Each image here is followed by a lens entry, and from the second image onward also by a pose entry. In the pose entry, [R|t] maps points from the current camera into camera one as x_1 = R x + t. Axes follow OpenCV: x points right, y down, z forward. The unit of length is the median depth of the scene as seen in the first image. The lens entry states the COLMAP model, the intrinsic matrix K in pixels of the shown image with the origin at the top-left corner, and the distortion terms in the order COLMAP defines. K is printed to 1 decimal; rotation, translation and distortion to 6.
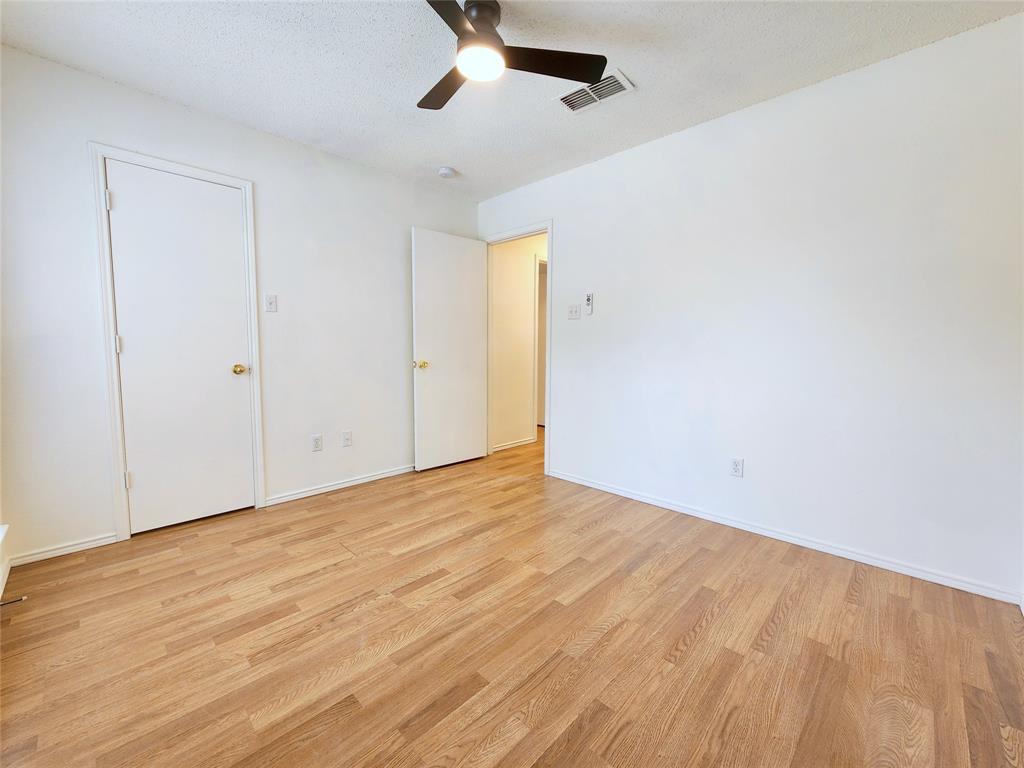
lens RADIAL K [[420.0, 0, 505.5], [0, 420.0, 381.8], [0, 0, 1]] dist [-0.001952, -0.000292]
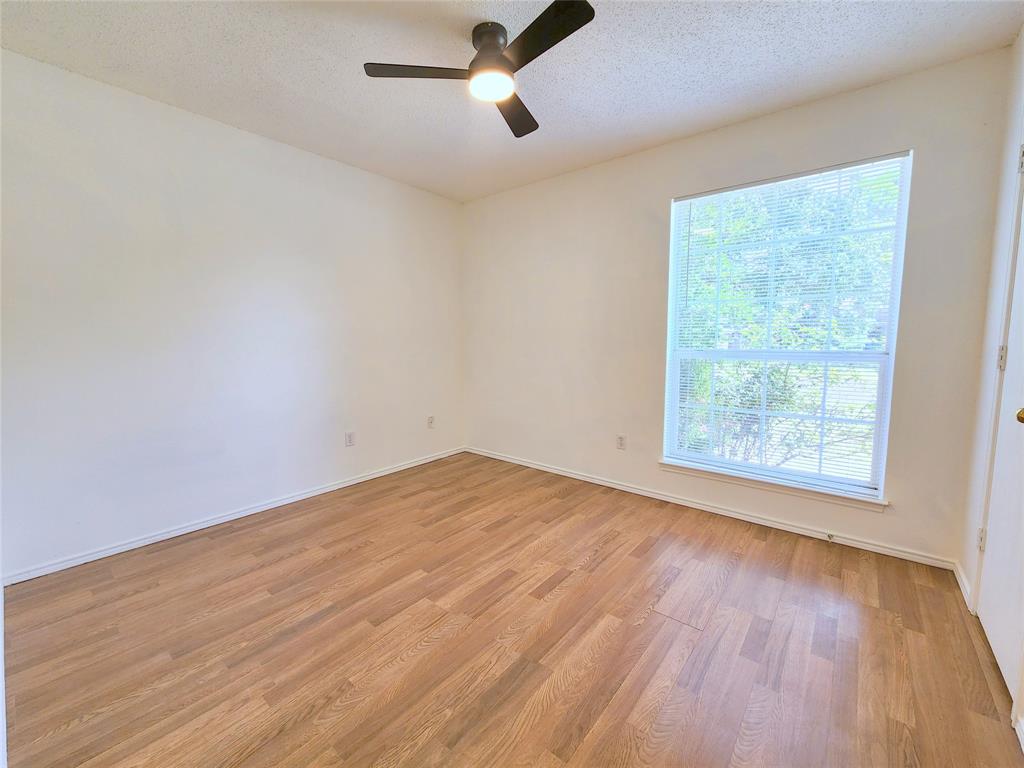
lens RADIAL K [[439.4, 0, 512.0], [0, 439.4, 384.0], [0, 0, 1]] dist [-0.000768, -0.000203]
pose [[-0.995859, 0.004950, -0.090781, -0.005320], [-0.012247, 0.982112, 0.187899, -0.216541], [0.090087, 0.188232, -0.977984, 2.053015]]
